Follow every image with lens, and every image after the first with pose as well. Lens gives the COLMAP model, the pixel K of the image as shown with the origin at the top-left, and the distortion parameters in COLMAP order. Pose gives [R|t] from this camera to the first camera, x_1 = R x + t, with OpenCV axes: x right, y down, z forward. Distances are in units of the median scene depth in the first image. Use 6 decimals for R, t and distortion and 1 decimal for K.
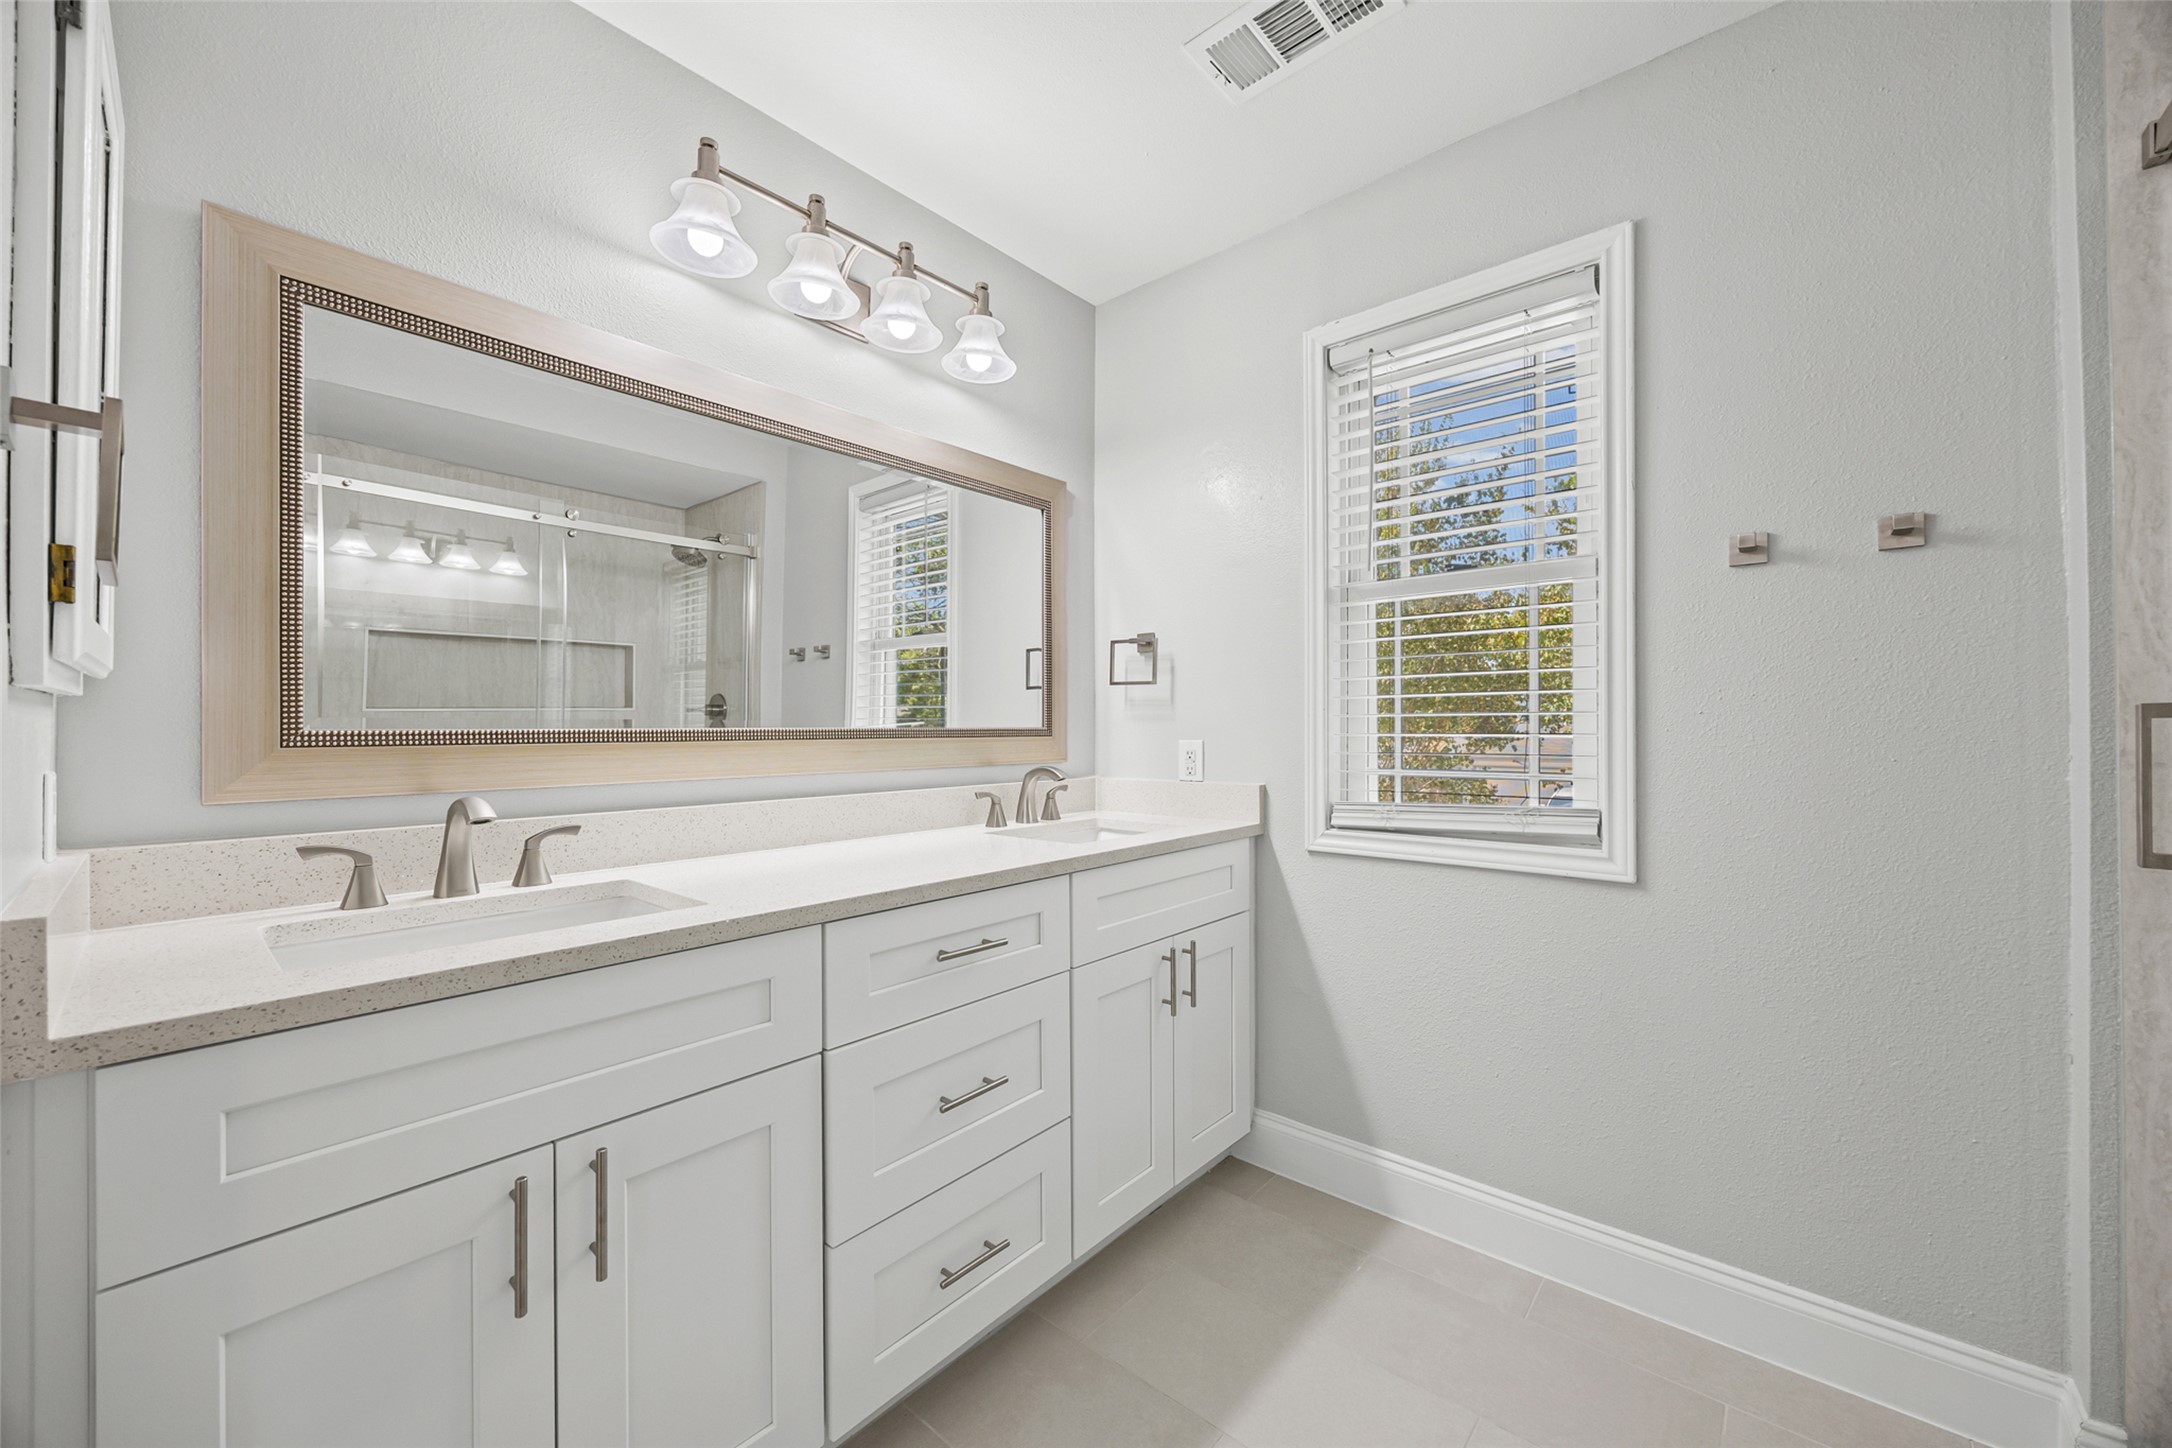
lens RADIAL K [[847.3, 0, 1048.1], [0, 847.3, 724.8], [0, 0, 1]] dist [-0.007269, 0.001563]
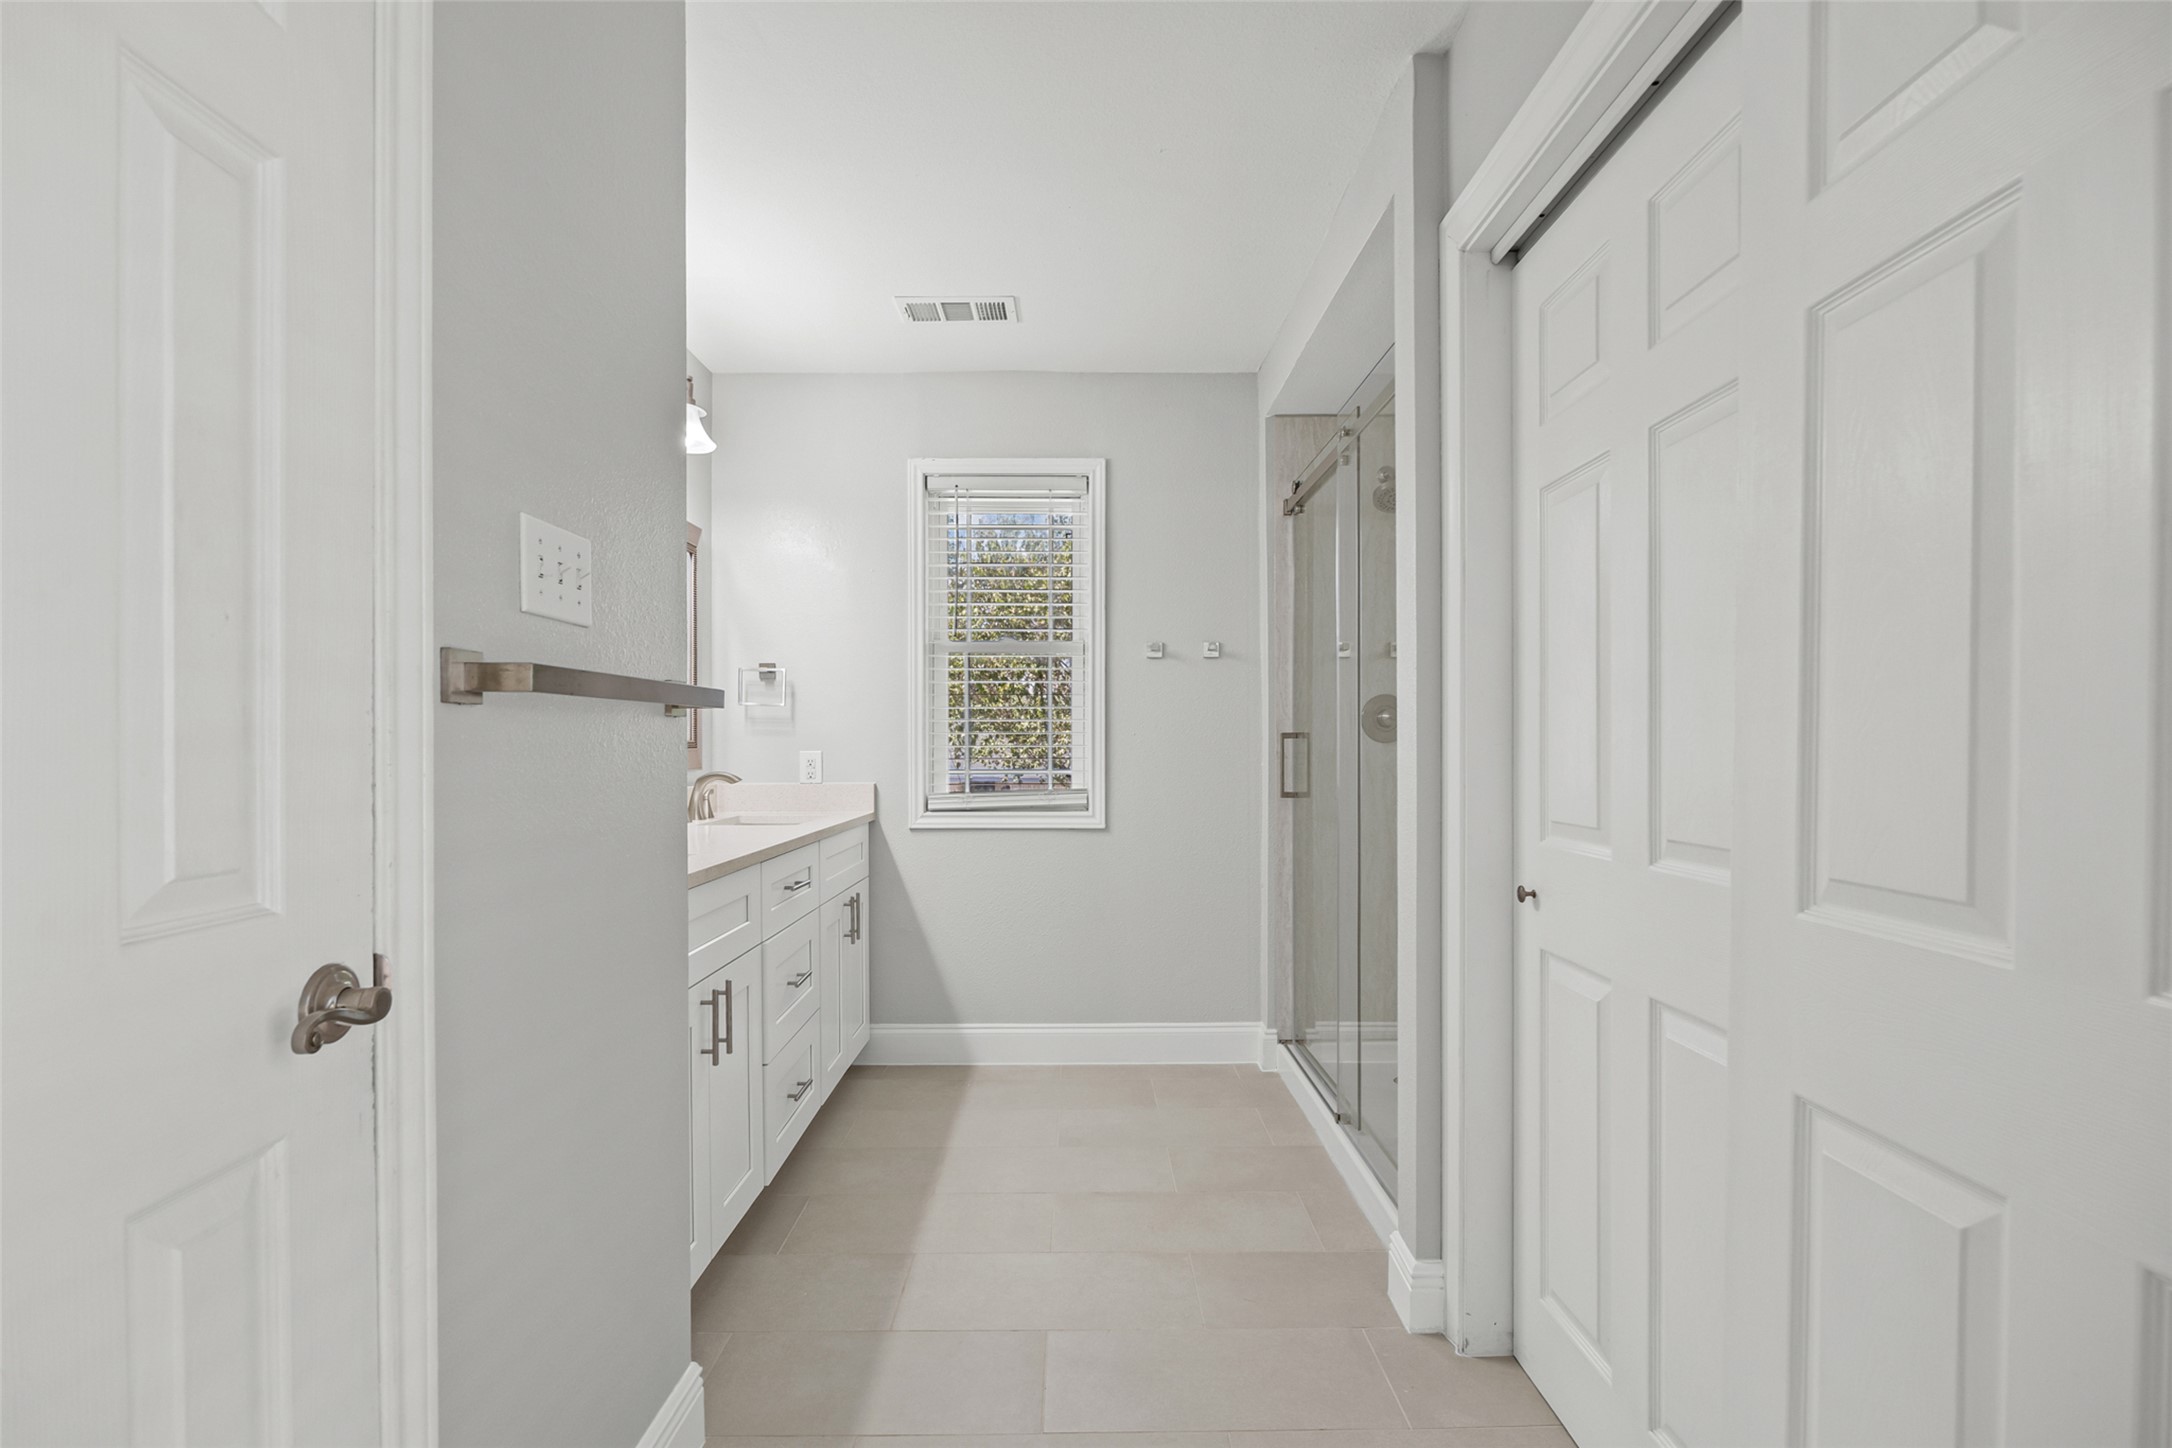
lens RADIAL K [[1162.8, 0, 1087.0], [0, 1162.8, 732.0], [0, 0, 1]] dist [0.002897, 0.000060]
pose [[0.744969, 0.003874, 0.667088, -0.798906], [-0.004475, 0.999990, -0.000811, -0.013227], [-0.667084, -0.002381, 0.744979, -0.663726]]
